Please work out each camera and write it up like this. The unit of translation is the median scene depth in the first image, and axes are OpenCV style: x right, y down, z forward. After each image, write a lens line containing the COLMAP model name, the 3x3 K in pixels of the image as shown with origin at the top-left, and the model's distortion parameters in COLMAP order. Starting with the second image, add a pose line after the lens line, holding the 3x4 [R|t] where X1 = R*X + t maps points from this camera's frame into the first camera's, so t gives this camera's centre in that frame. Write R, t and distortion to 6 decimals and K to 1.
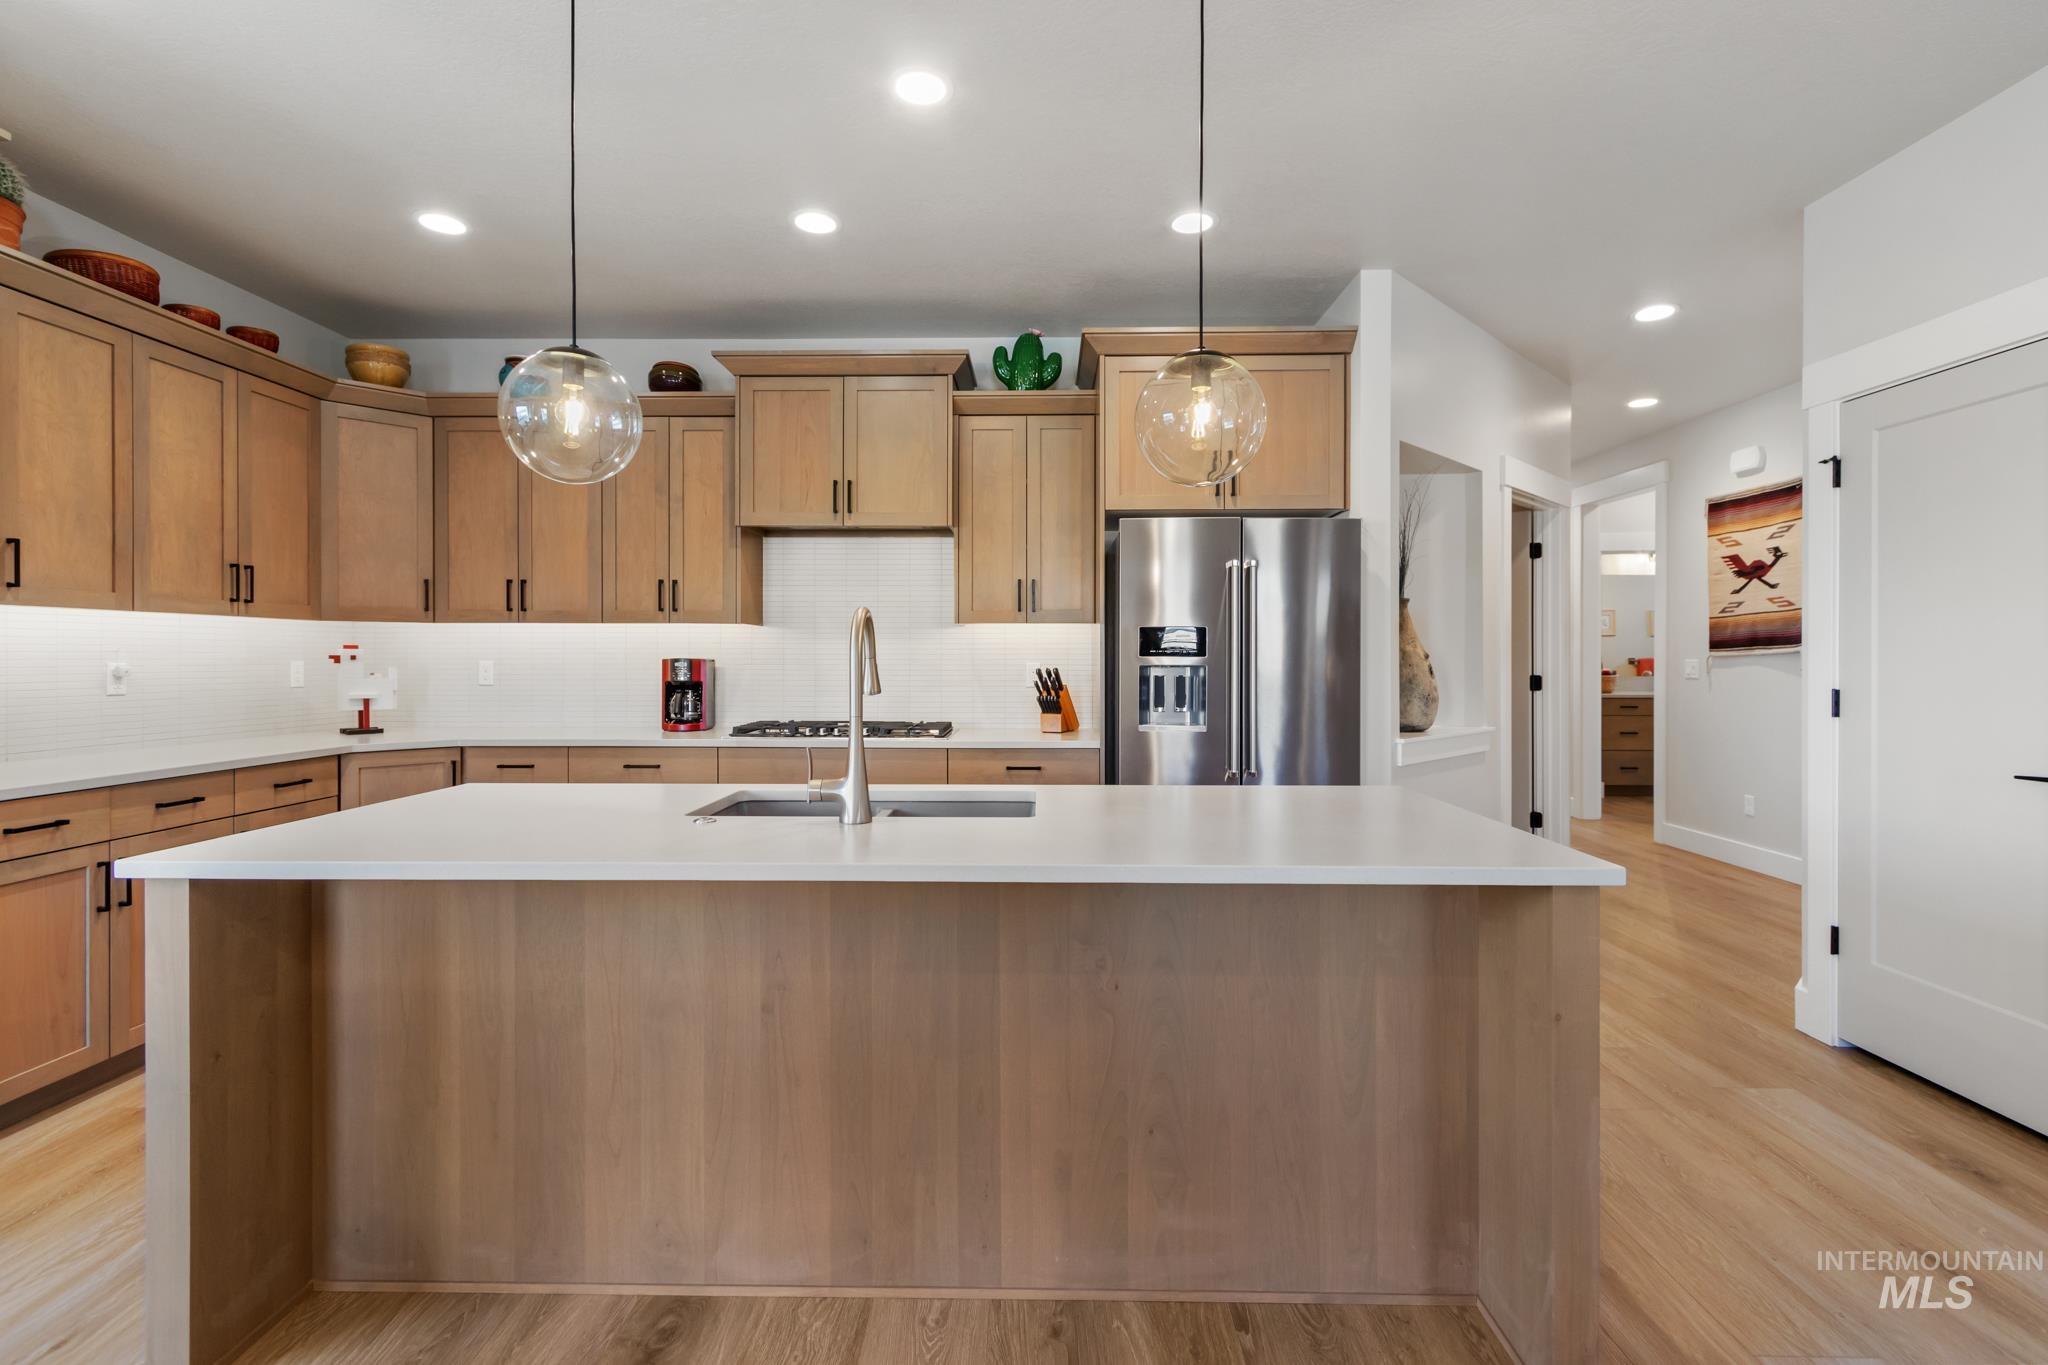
lens RADIAL K [[936.7, 0, 1027.4], [0, 936.7, 655.4], [0, 0, 1]] dist [0.001343, 0.000356]
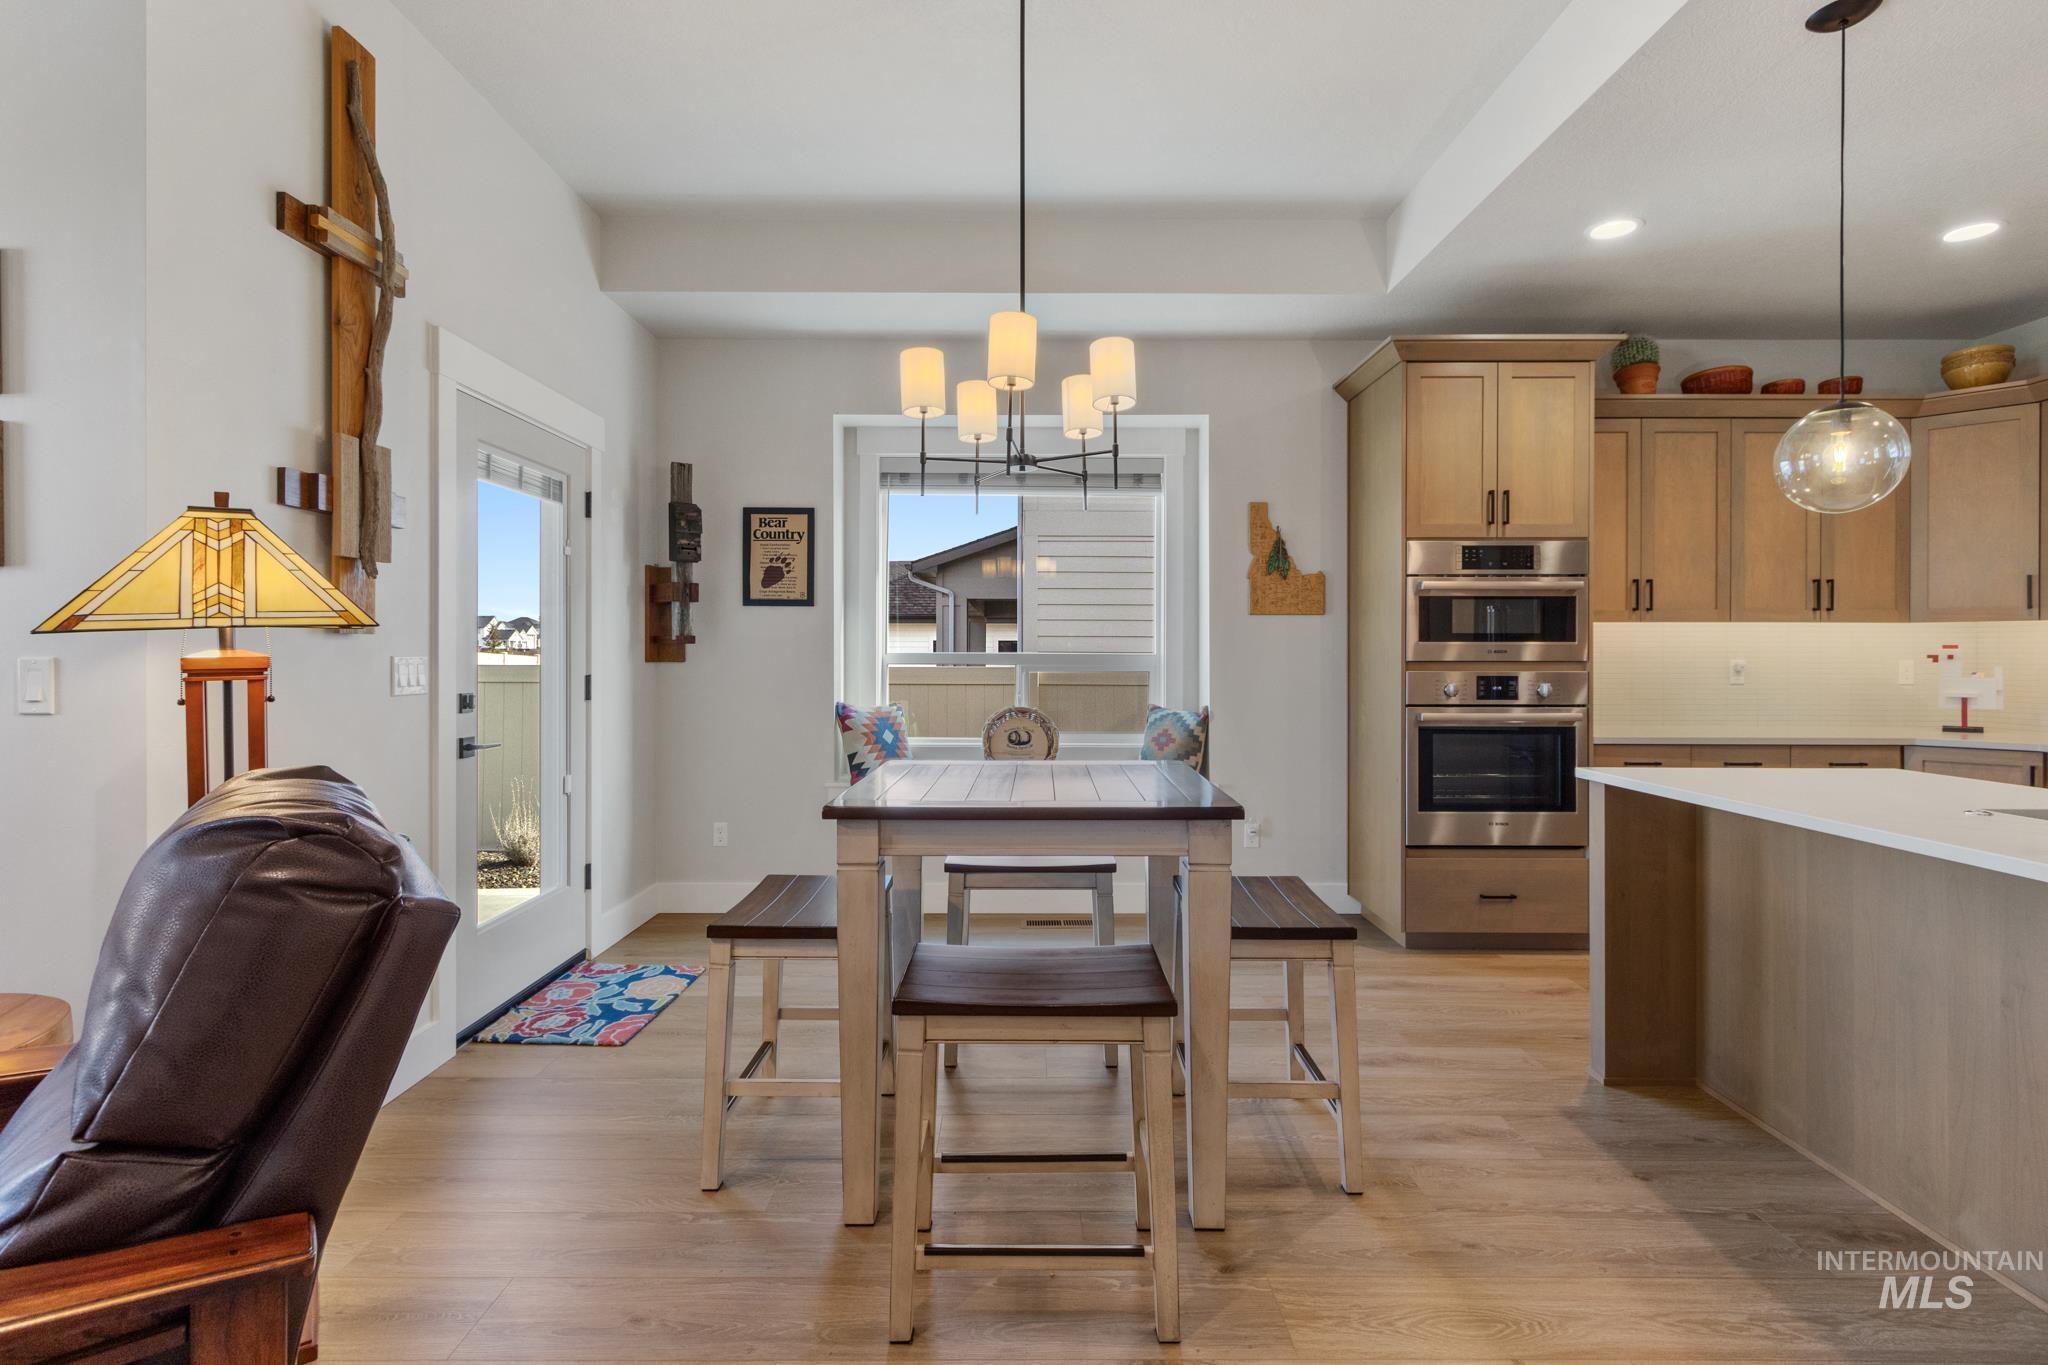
lens RADIAL K [[964.9, 0, 1032.1], [0, 964.9, 669.9], [0, 0, 1]] dist [0.004888, 0.001091]
pose [[0.016737, 0.015377, -0.999742, 0.348031], [-0.001091, 0.999881, 0.015361, 0.001195], [0.999859, 0.000833, 0.016751, -0.032891]]
